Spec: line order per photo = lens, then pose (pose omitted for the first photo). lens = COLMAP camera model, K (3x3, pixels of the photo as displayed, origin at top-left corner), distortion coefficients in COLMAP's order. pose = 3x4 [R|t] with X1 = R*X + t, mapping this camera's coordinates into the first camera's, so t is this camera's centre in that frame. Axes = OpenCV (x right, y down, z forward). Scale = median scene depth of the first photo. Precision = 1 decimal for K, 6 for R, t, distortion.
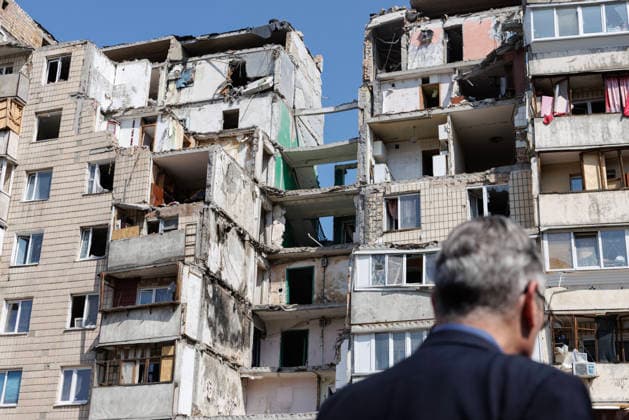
lens RADIAL K [[882.0, 0, 314.5], [0, 882.0, 210.0], [0, 0, 1]] dist [0.028324, -0.020731]
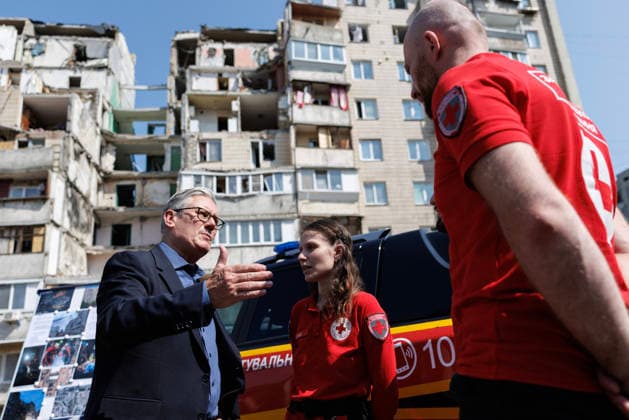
lens RADIAL K [[479.6, 0, 314.5], [0, 479.6, 210.0], [0, 0, 1]] dist [0.014185, -0.001357]
pose [[0.898236, 0.053314, 0.436268, -0.097232], [-0.083591, 0.995221, 0.050484, 0.045626], [-0.431492, -0.081814, 0.898399, 0.110827]]
